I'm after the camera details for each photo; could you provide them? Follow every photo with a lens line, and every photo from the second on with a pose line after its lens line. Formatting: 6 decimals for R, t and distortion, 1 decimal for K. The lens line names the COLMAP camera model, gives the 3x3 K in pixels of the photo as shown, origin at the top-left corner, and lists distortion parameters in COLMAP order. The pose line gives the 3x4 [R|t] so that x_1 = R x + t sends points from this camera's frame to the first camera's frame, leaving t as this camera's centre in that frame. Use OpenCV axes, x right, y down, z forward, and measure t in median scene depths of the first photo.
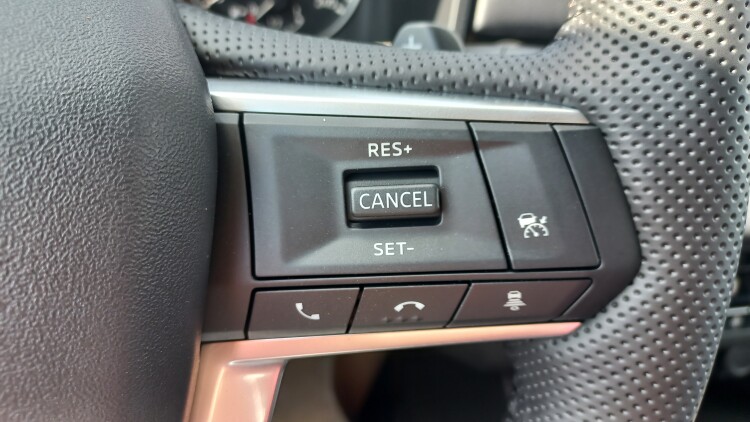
lens RADIAL K [[542.9, 0, 374.2], [0, 542.9, 211.3], [0, 0, 1]] dist [0.041418, -0.055249]
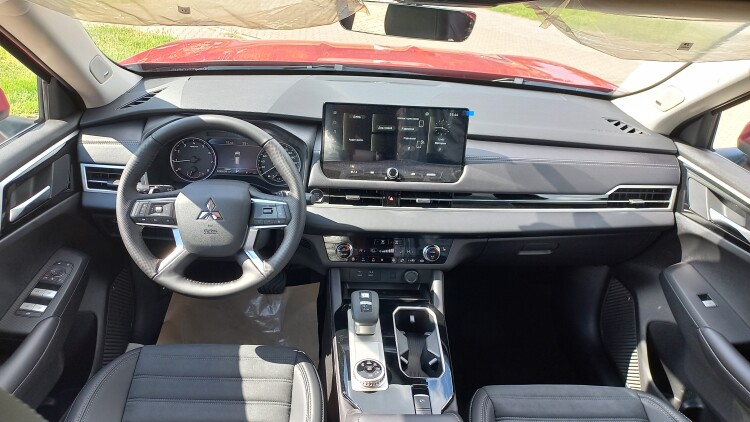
lens RADIAL K [[542.9, 0, 376.2], [0, 542.9, 217.2], [0, 0, 1]] dist [0.041418, -0.055249]
pose [[0.976287, 0.054911, -0.209399, 4.019047], [-0.052879, 0.998484, 0.015293, -0.167604], [0.209921, -0.003858, 0.977711, -8.220297]]
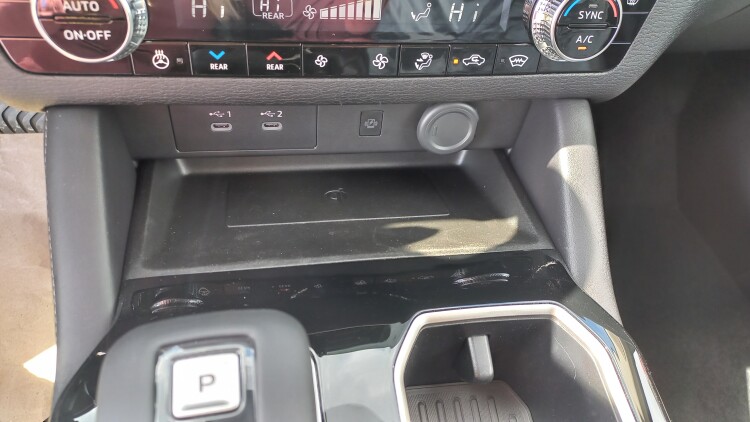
lens RADIAL K [[542.9, 0, 373.5], [0, 542.9, 222.5], [0, 0, 1]] dist [0.041418, -0.055249]
pose [[0.993760, 0.087786, -0.068810, 2.168374], [-0.049949, 0.901842, 0.429170, 0.550347], [0.099731, -0.423055, 0.900599, 0.978207]]
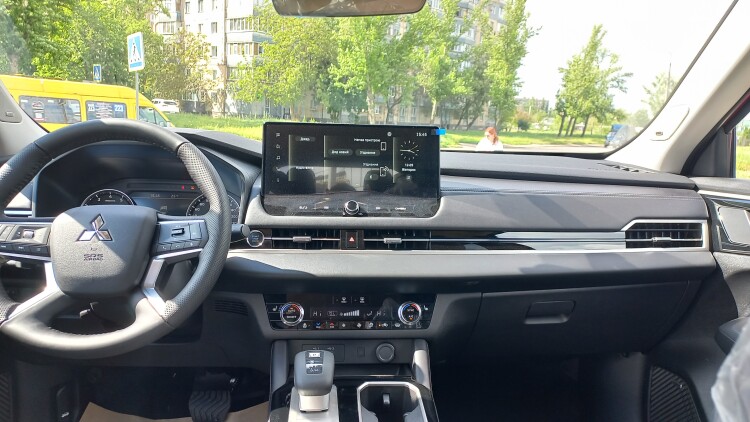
lens RADIAL K [[542.9, 0, 378.9], [0, 542.9, 215.0], [0, 0, 1]] dist [0.041418, -0.055249]
pose [[0.978143, -0.069629, -0.195930, 4.132362], [-0.002937, 0.937549, -0.347842, 2.297401], [0.207914, 0.340814, 0.916852, -5.254105]]
